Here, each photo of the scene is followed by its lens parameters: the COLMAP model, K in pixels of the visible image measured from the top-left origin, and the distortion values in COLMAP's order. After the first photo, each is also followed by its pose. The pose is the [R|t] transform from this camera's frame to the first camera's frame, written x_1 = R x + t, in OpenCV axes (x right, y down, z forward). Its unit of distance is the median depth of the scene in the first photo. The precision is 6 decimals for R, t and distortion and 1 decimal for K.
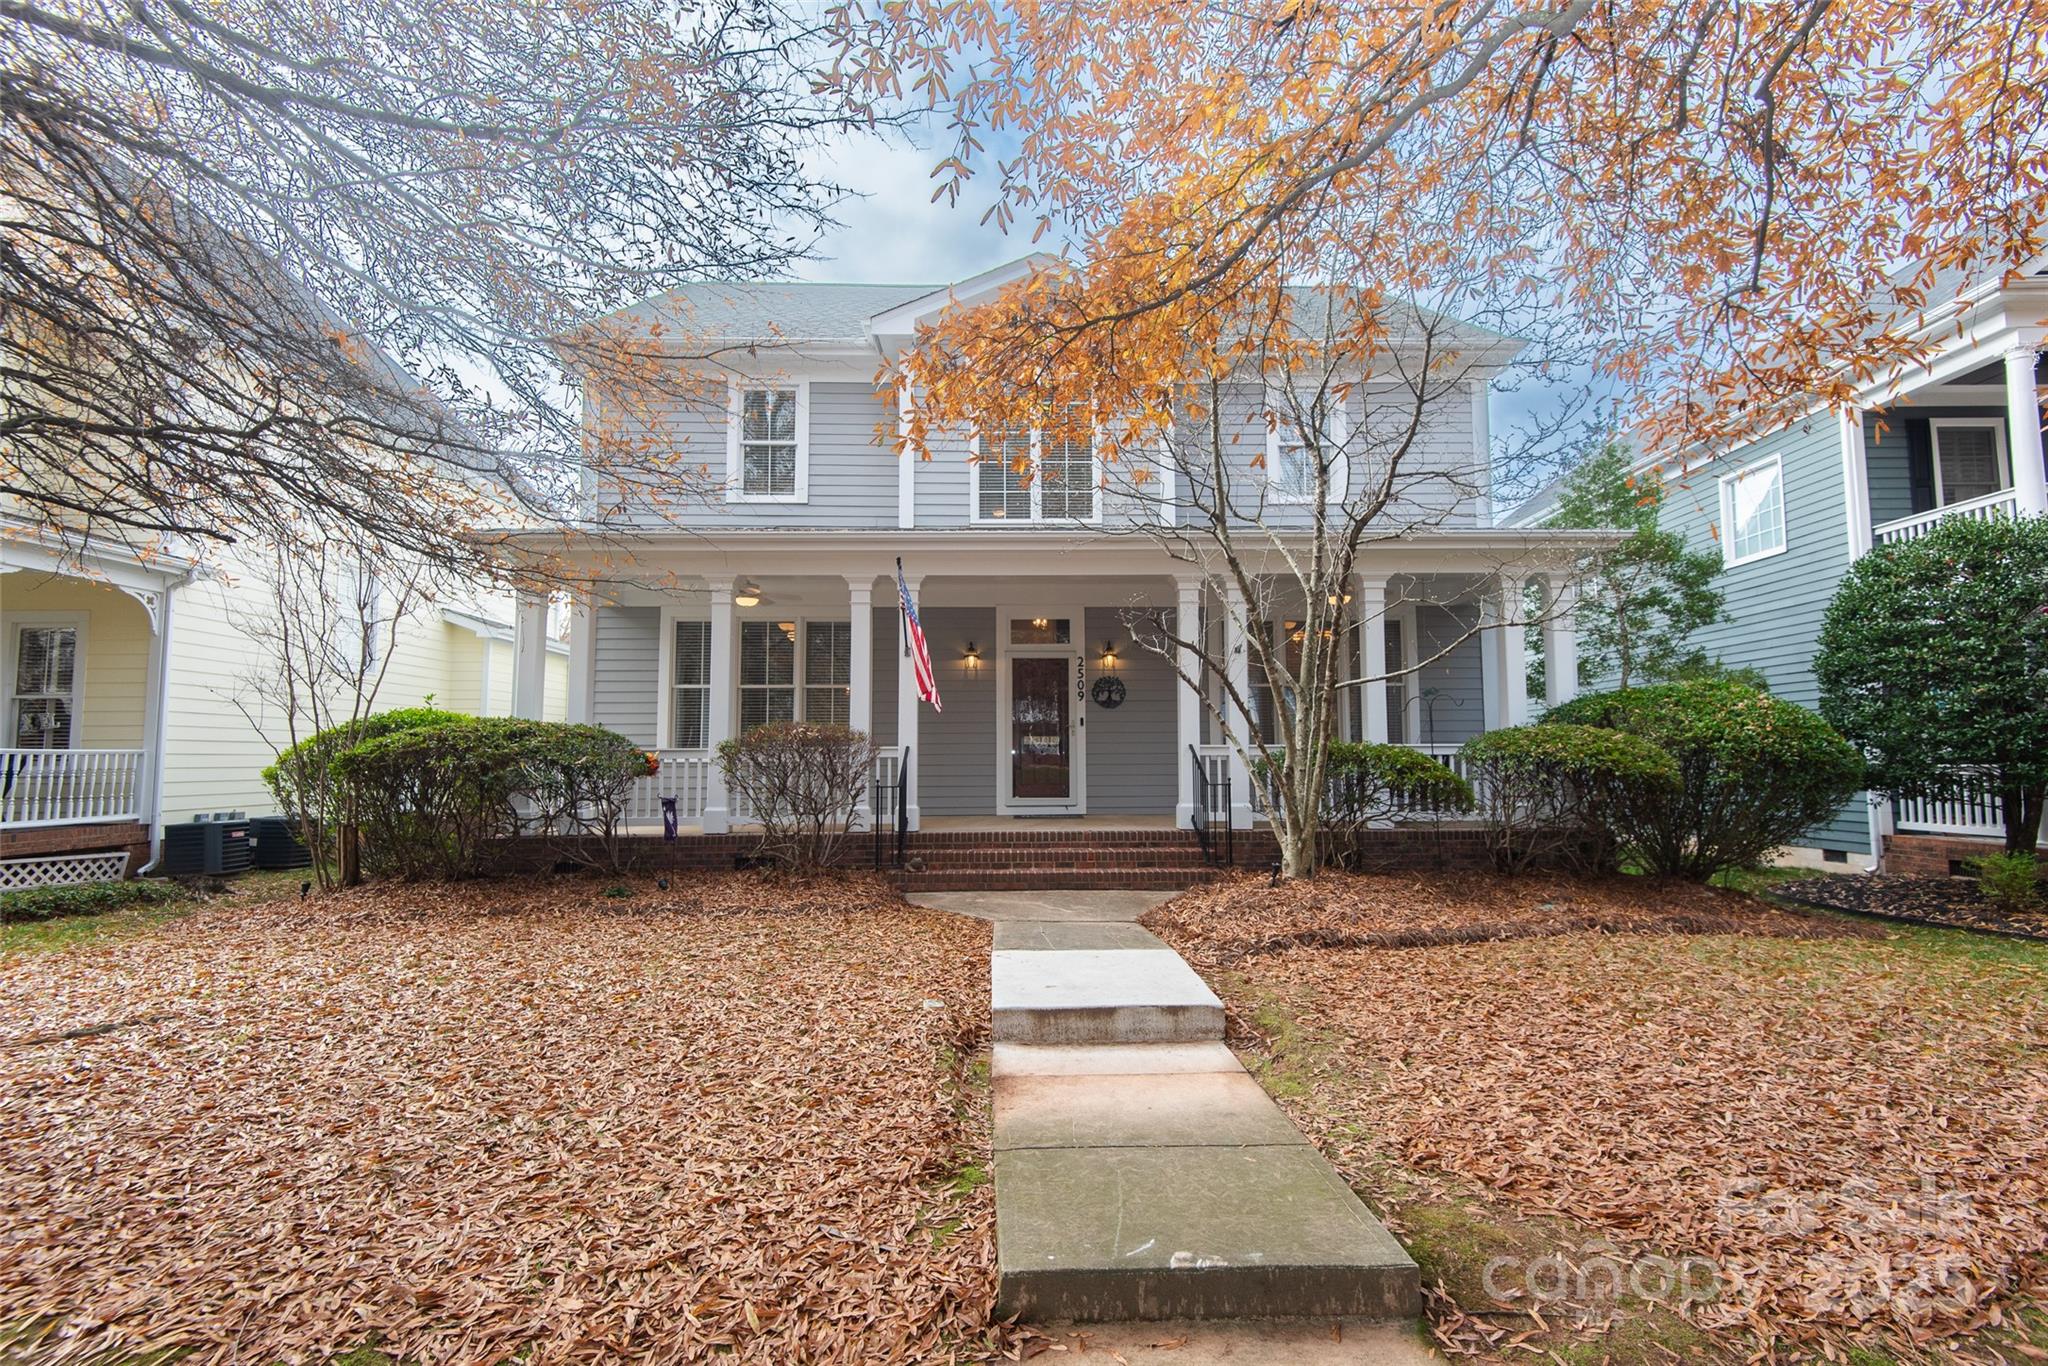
lens RADIAL K [[941.5, 0, 1024.0], [0, 941.5, 683.0], [0, 0, 1]] dist [0.021030, -0.000893]
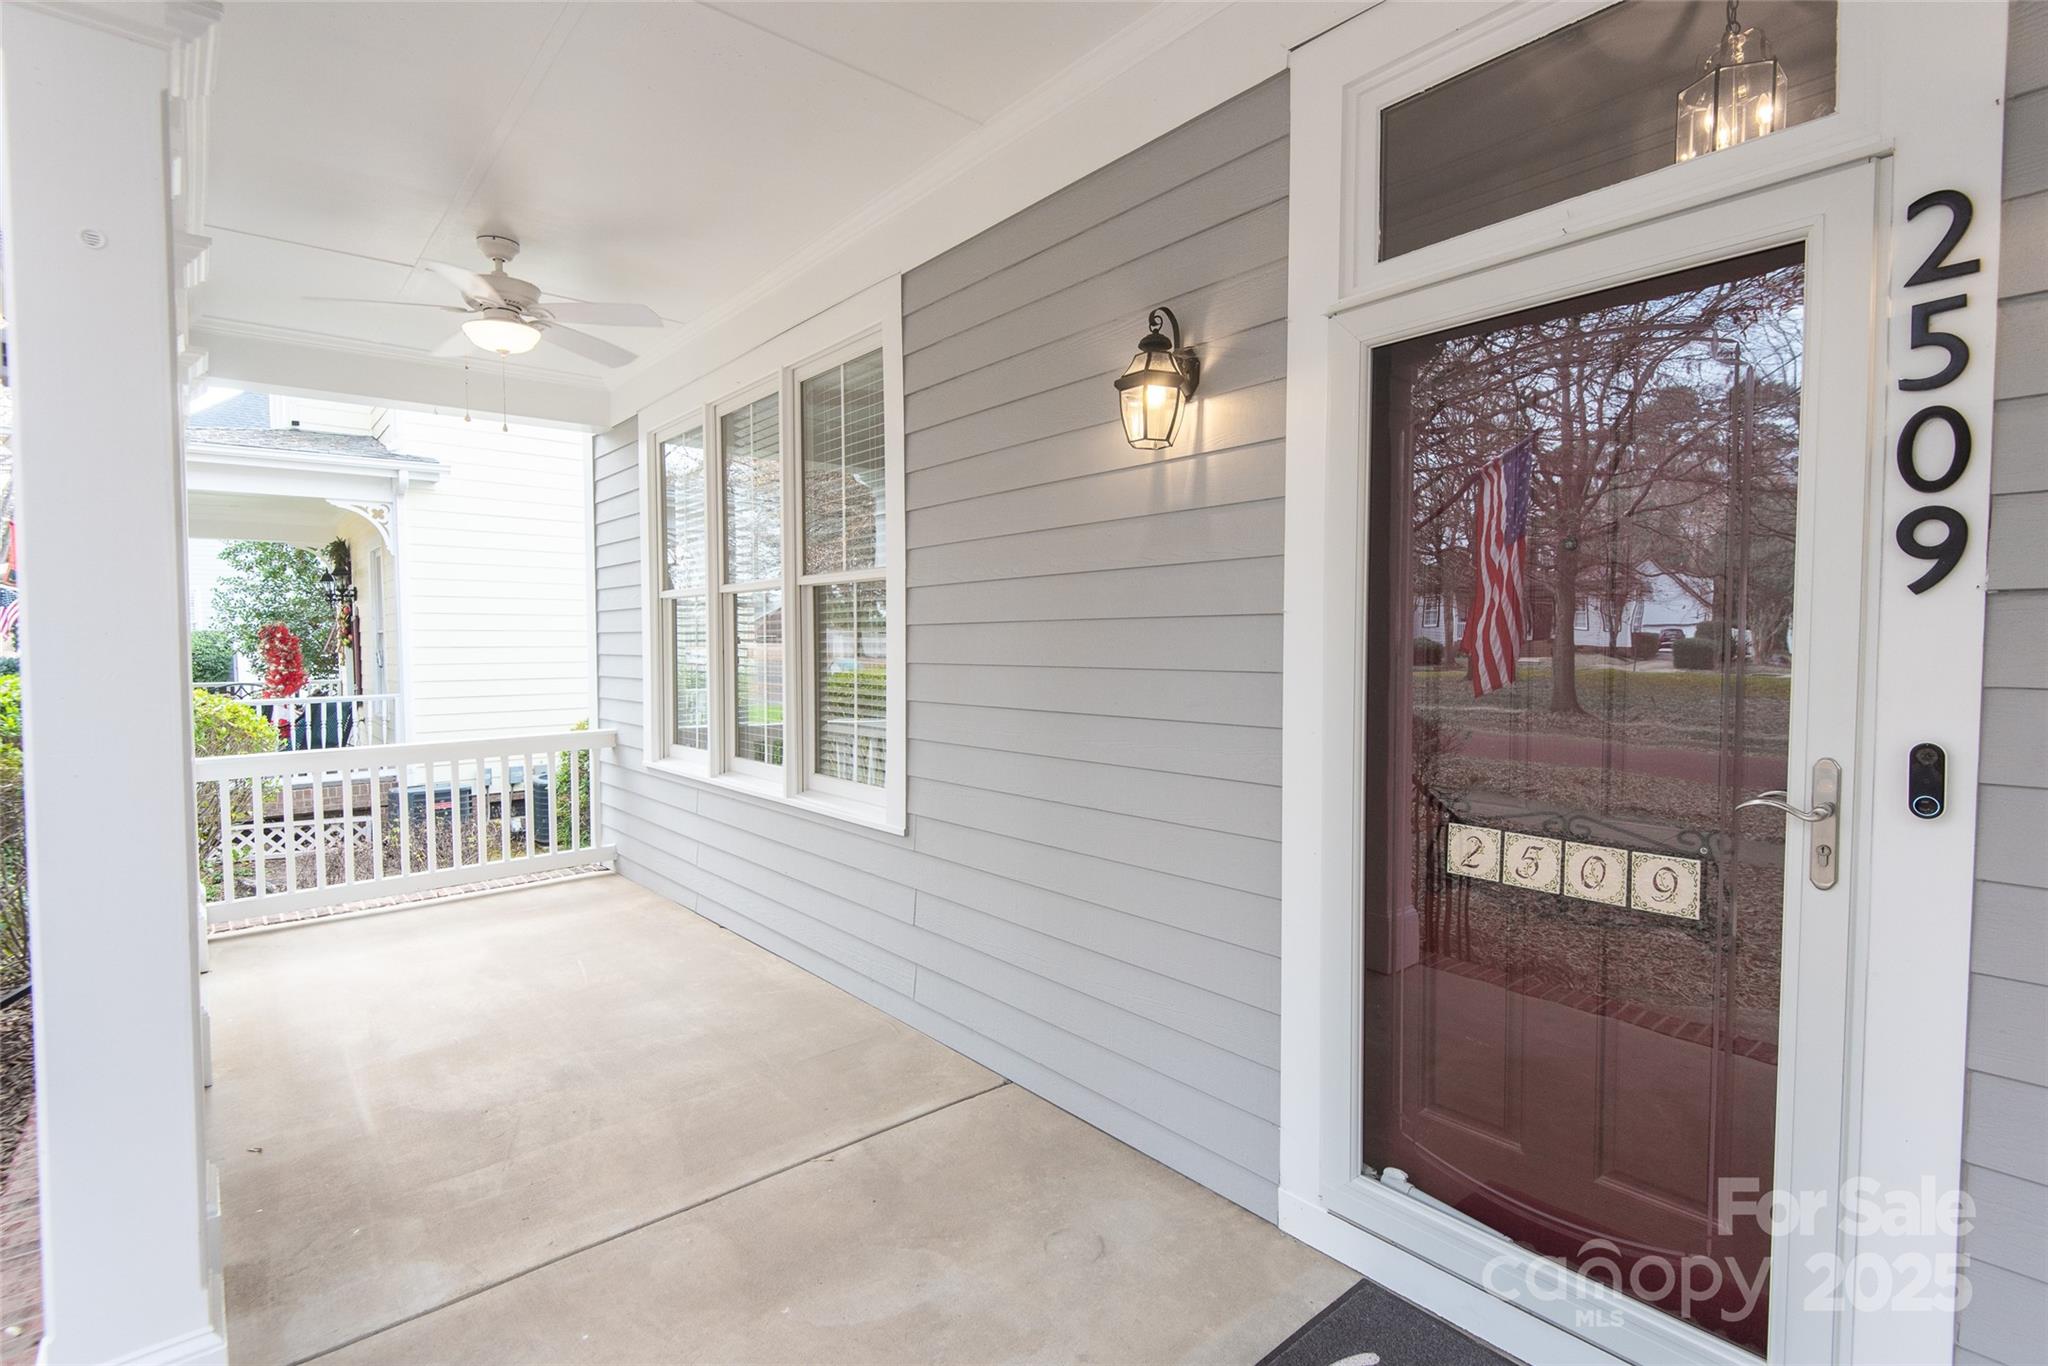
lens RADIAL K [[941.5, 0, 1024.0], [0, 941.5, 683.0], [0, 0, 1]] dist [0.021030, -0.000893]
pose [[0.653300, 0.034804, -0.756299, 0.074088], [0.063361, 0.992925, 0.100426, 0.011181], [0.754443, -0.113528, 0.646472, 0.866222]]
